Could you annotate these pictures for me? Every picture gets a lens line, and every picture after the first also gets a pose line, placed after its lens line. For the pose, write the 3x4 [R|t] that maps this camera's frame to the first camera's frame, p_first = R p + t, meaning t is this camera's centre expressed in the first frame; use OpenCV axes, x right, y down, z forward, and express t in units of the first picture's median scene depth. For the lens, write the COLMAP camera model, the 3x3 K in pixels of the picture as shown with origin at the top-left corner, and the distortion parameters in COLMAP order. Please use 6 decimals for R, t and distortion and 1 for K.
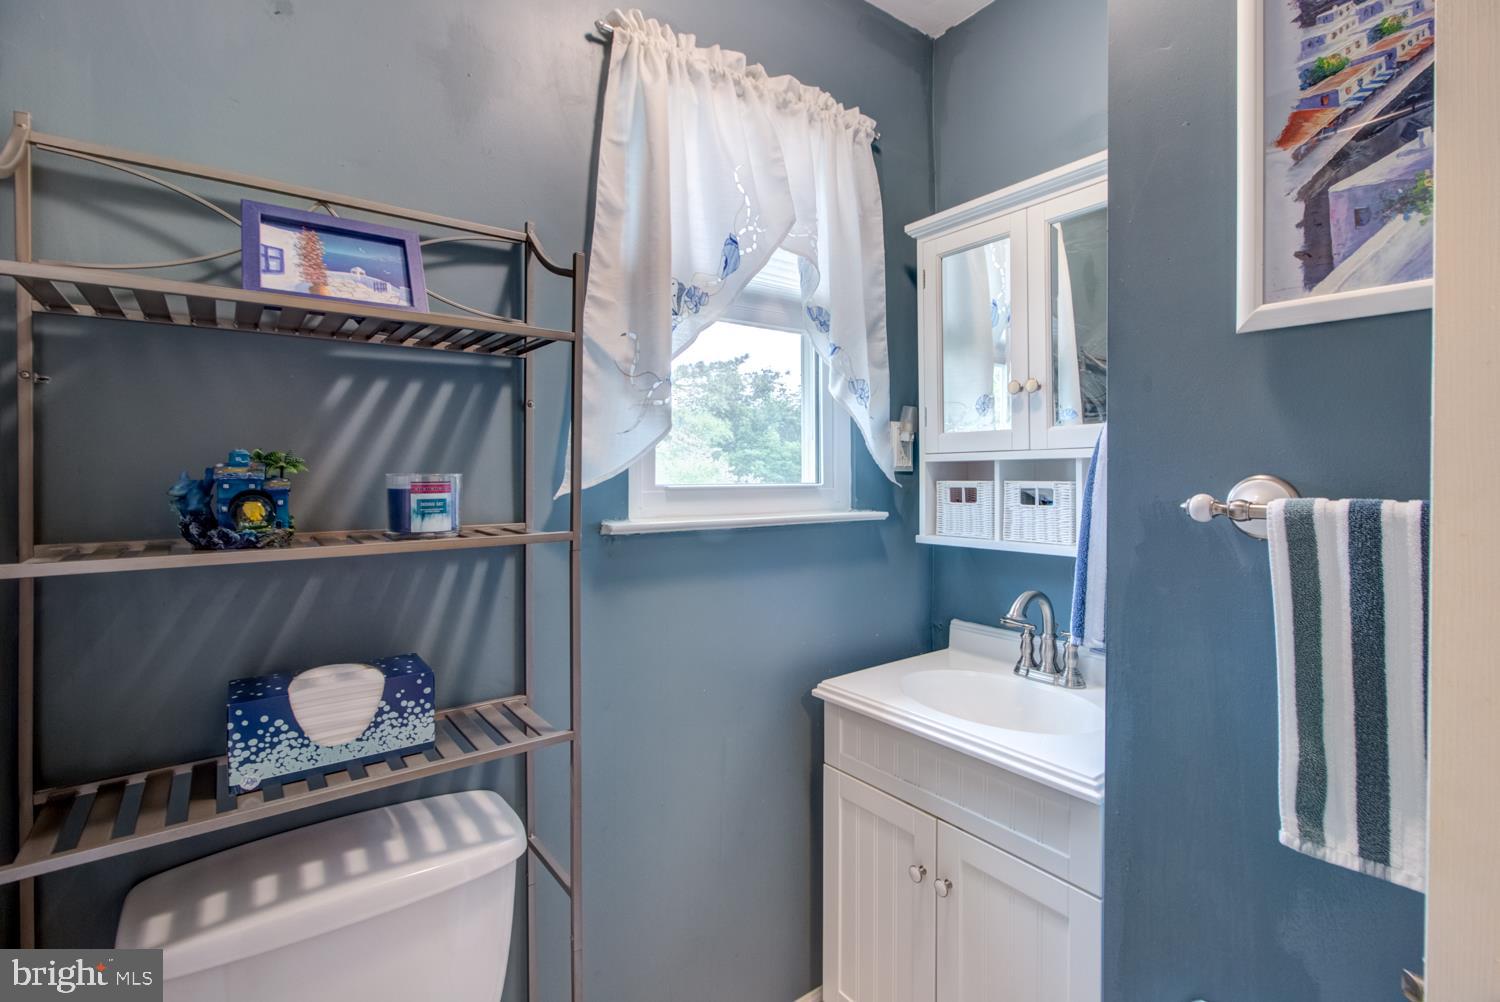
lens RADIAL K [[701.2, 0, 750.5], [0, 701.2, 485.2], [0, 0, 1]] dist [-0.016601, 0.013306]
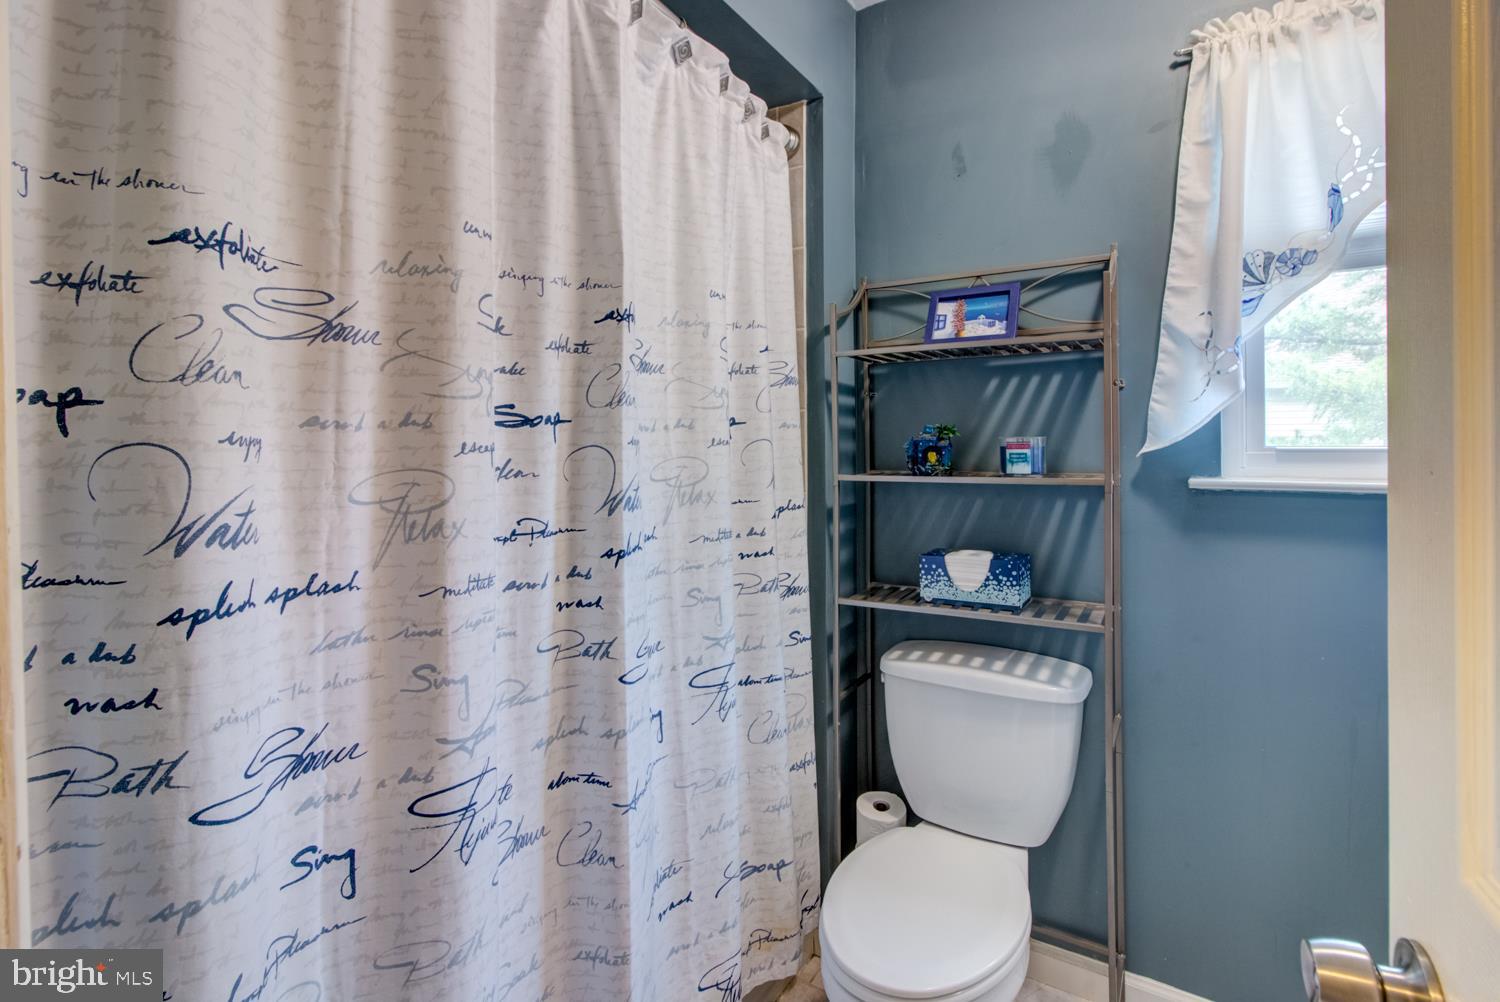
lens RADIAL K [[701.2, 0, 750.5], [0, 701.2, 485.2], [0, 0, 1]] dist [-0.016601, 0.013306]
pose [[0.341667, 0.060636, -0.937863, 0.831041], [-0.007355, 0.998058, 0.061848, -0.000674], [0.939792, -0.014234, 0.341450, -0.109641]]
